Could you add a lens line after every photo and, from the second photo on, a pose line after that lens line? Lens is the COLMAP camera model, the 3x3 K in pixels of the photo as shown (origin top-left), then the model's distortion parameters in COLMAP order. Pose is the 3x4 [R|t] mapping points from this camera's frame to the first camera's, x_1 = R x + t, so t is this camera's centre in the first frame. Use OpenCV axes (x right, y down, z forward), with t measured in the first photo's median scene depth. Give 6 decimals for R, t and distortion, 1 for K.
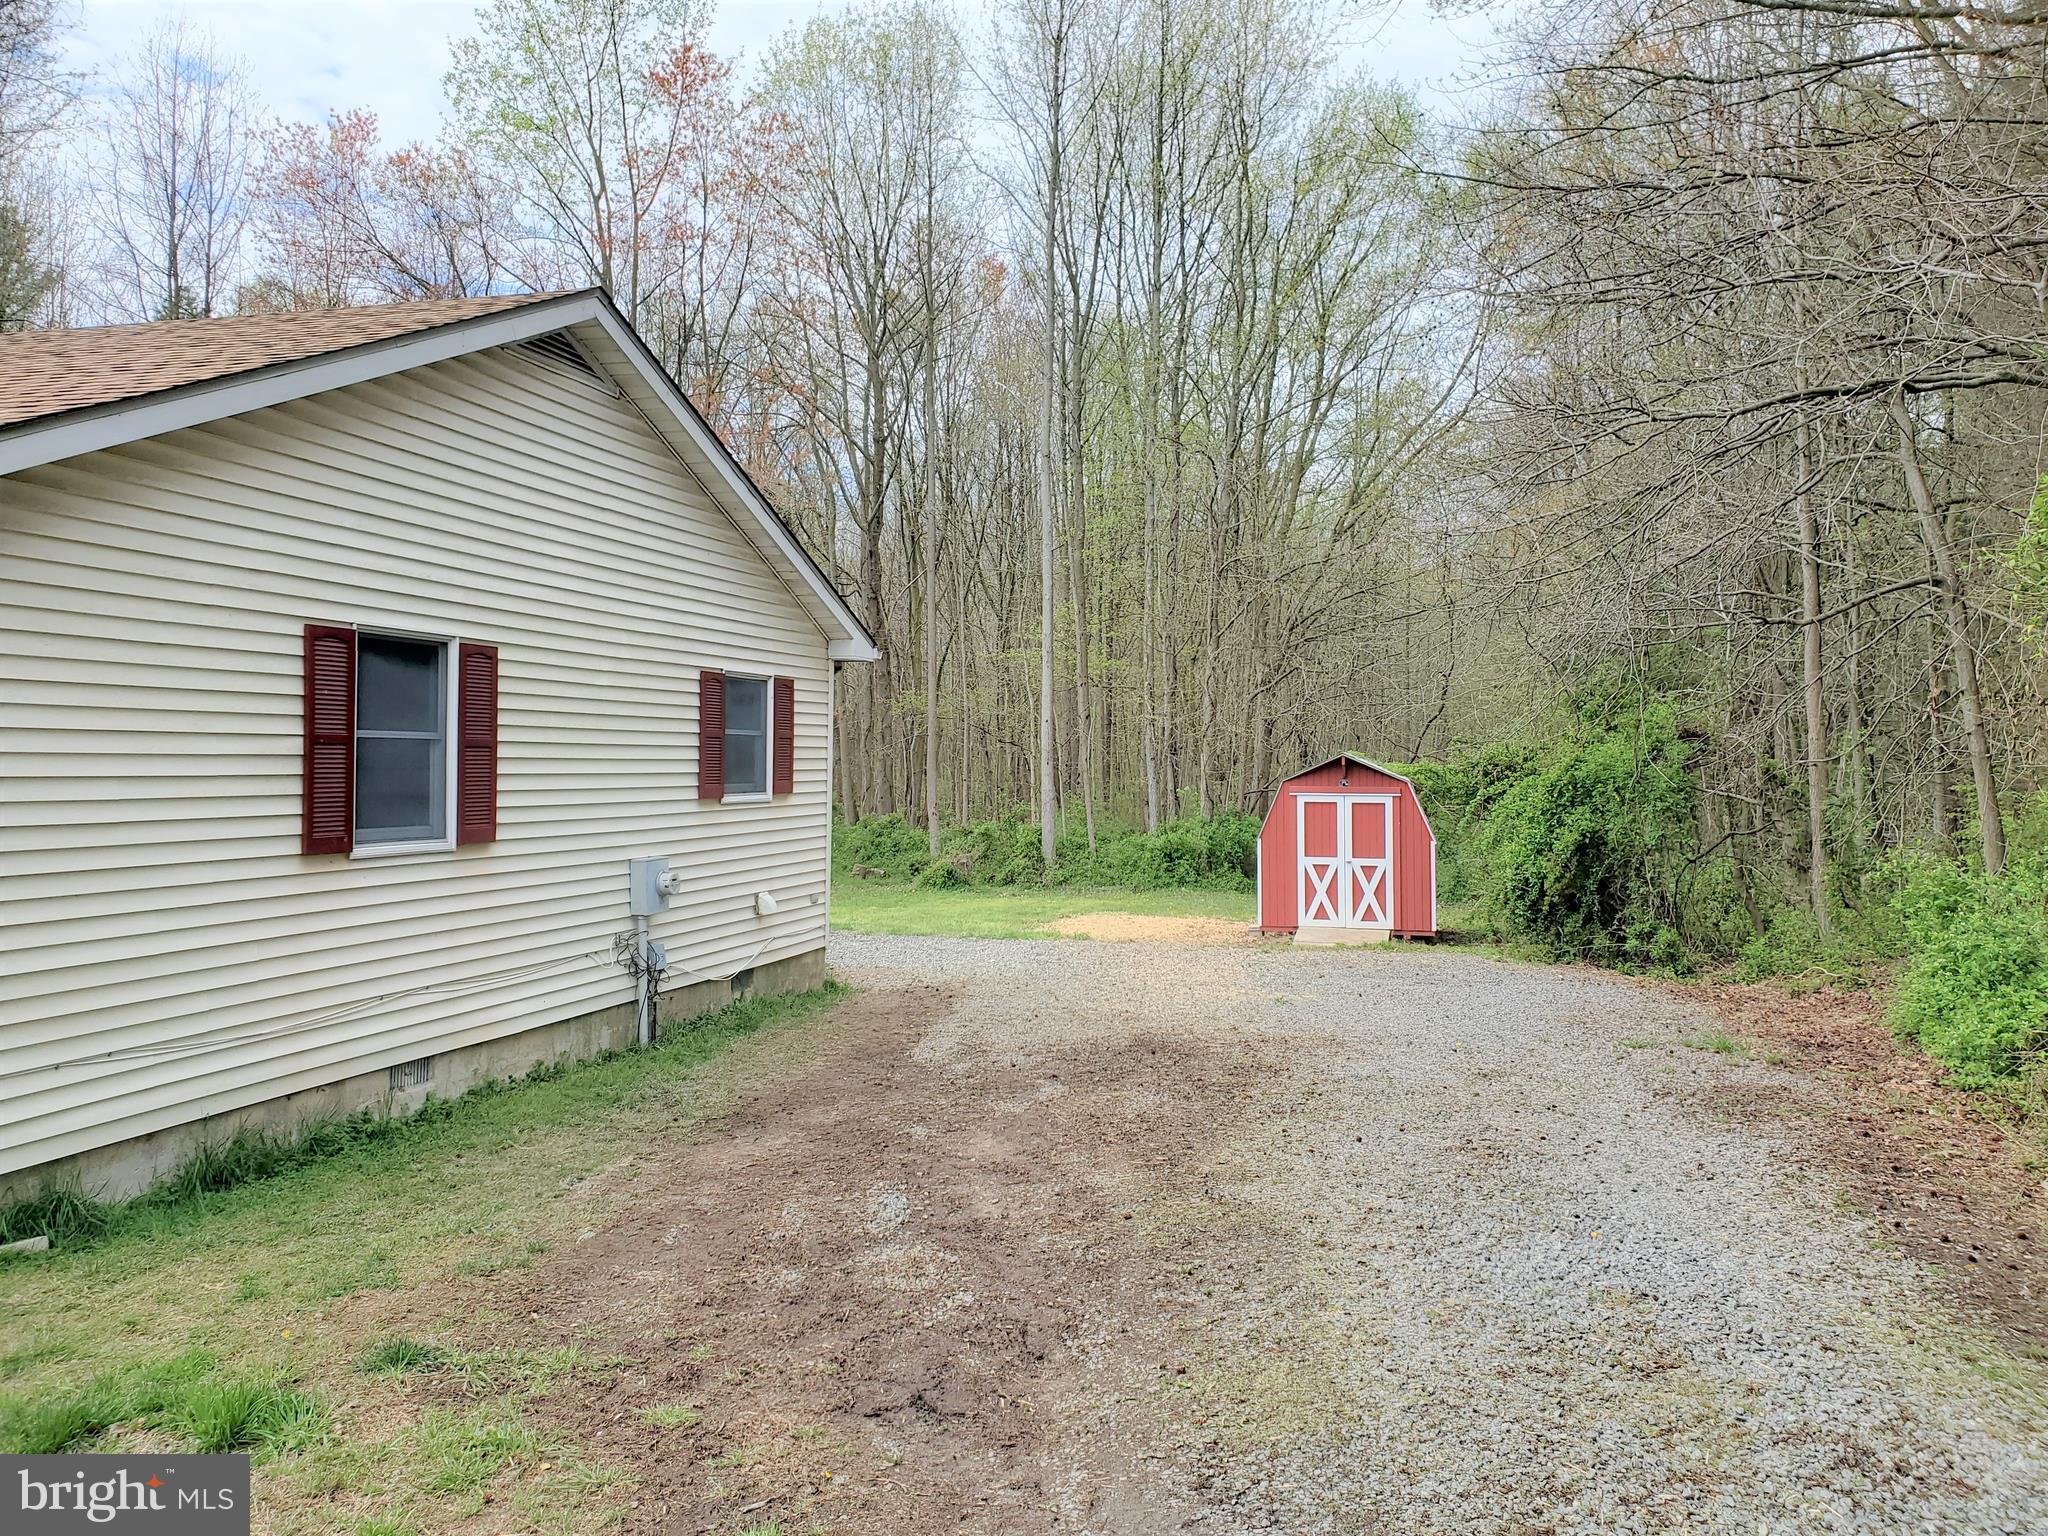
lens RADIAL K [[1585.0, 0, 1027.9], [0, 1585.0, 737.8], [0, 0, 1]] dist [0.030952, 0.001603]
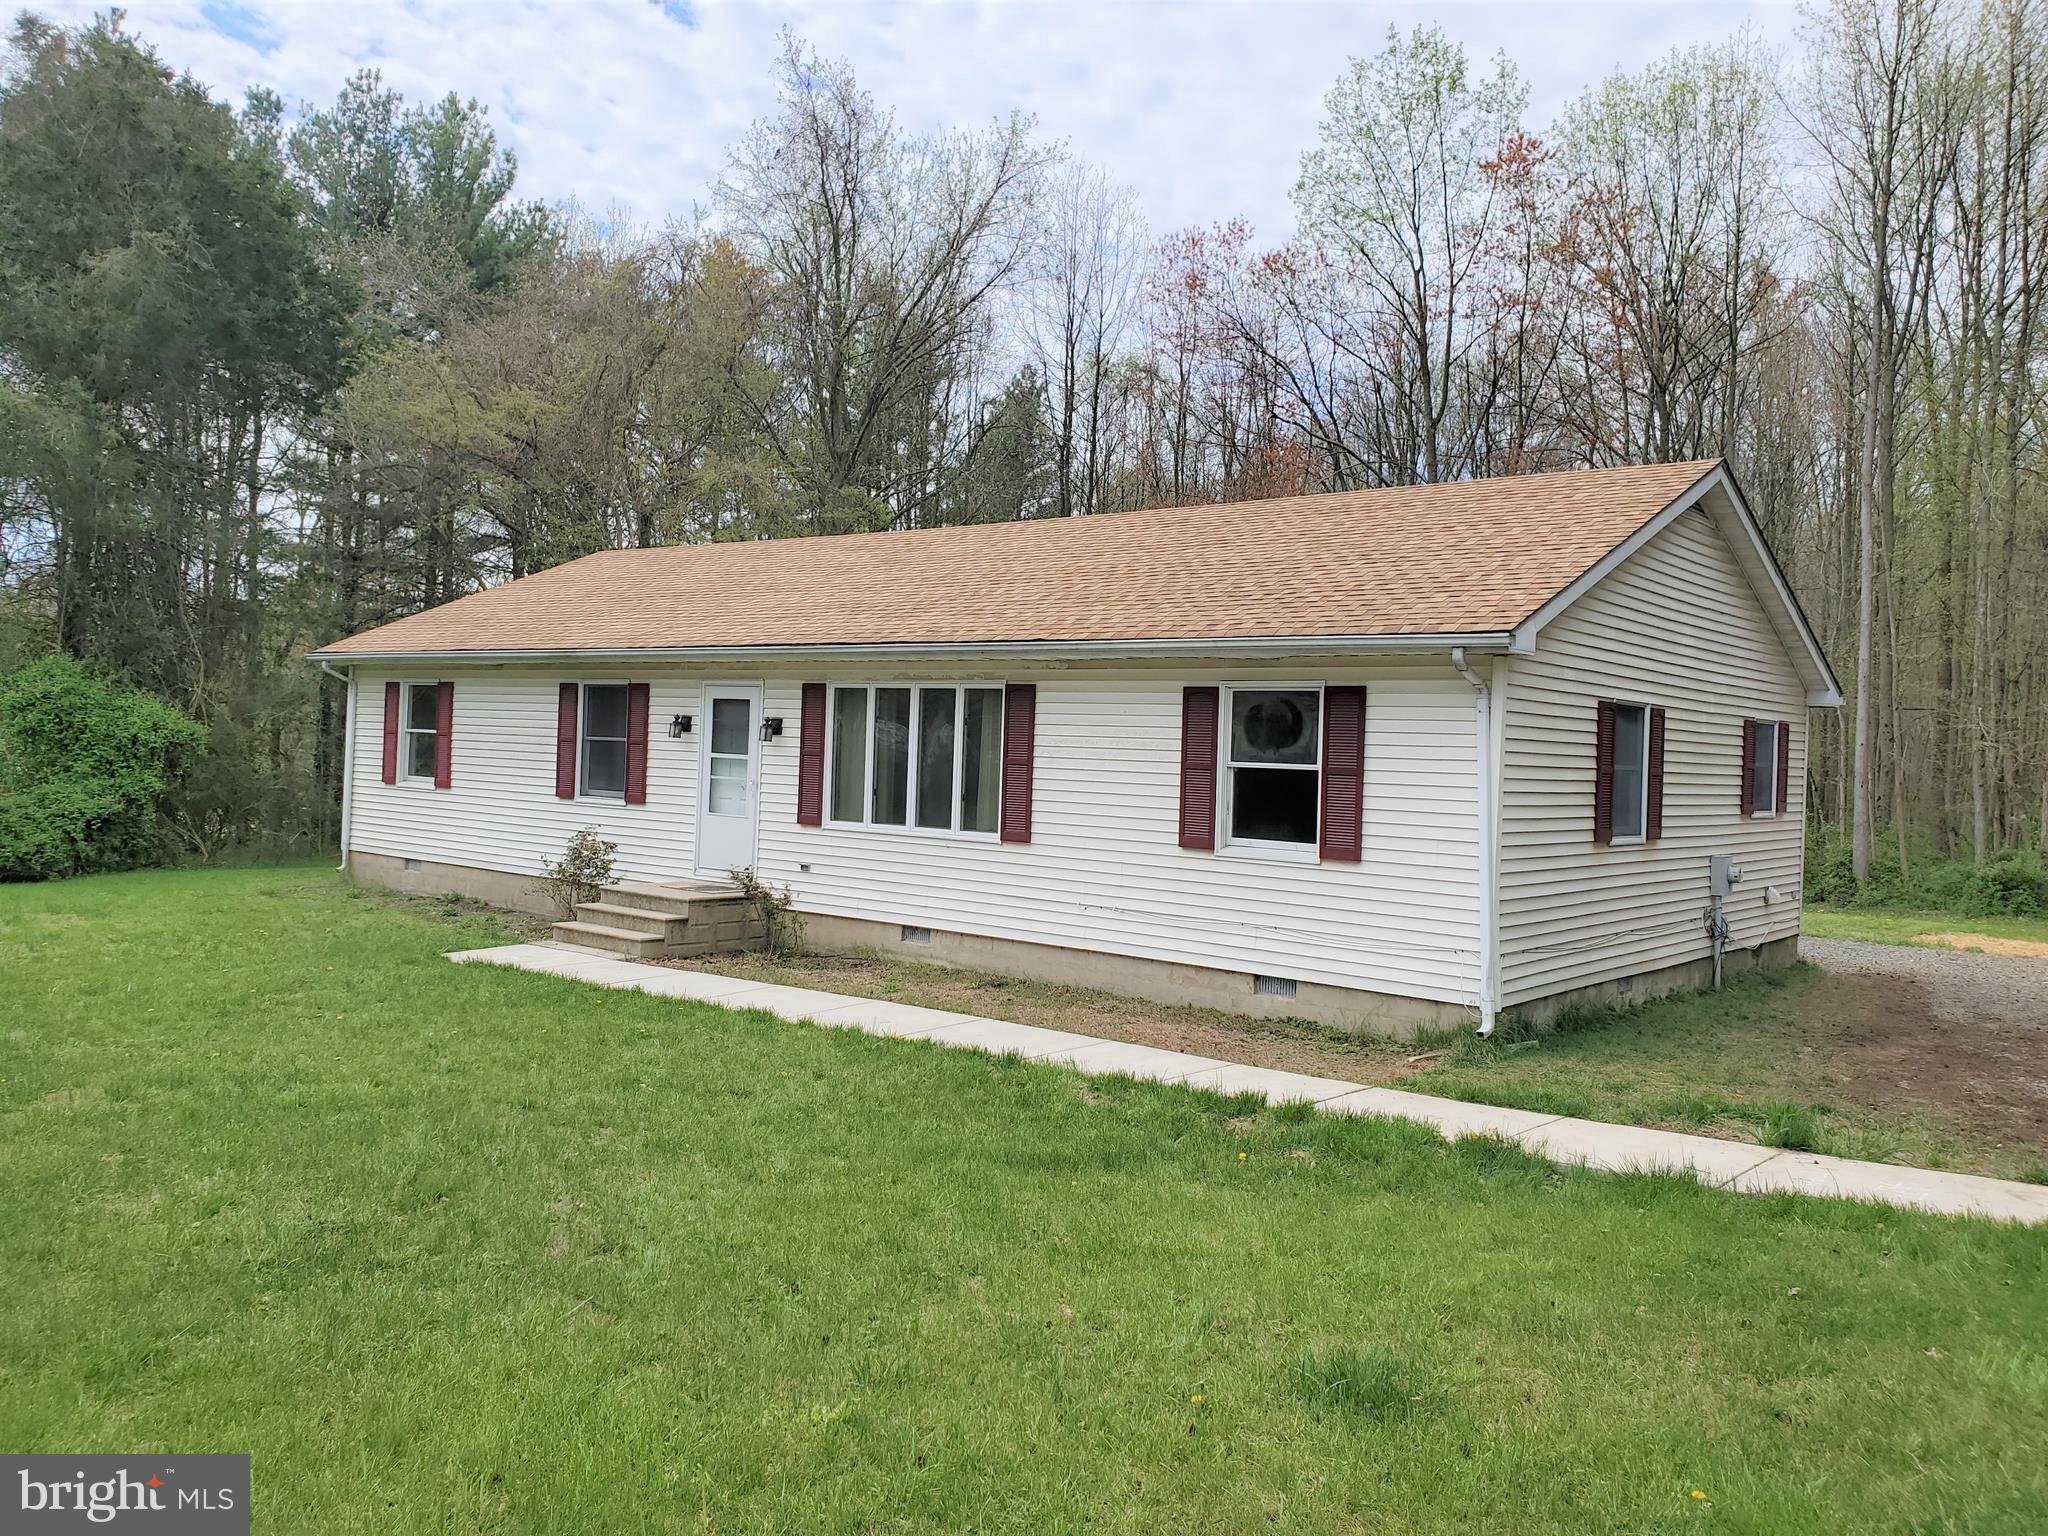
lens RADIAL K [[1564.9, 0, 1024.2], [0, 1564.9, 734.4], [0, 0, 1]] dist [0.000502, -0.000082]
pose [[0.911587, 0.026037, -0.410281, -0.183441], [-0.027482, 0.999619, 0.002376, -0.013217], [0.410187, 0.009109, 0.911956, -0.392887]]
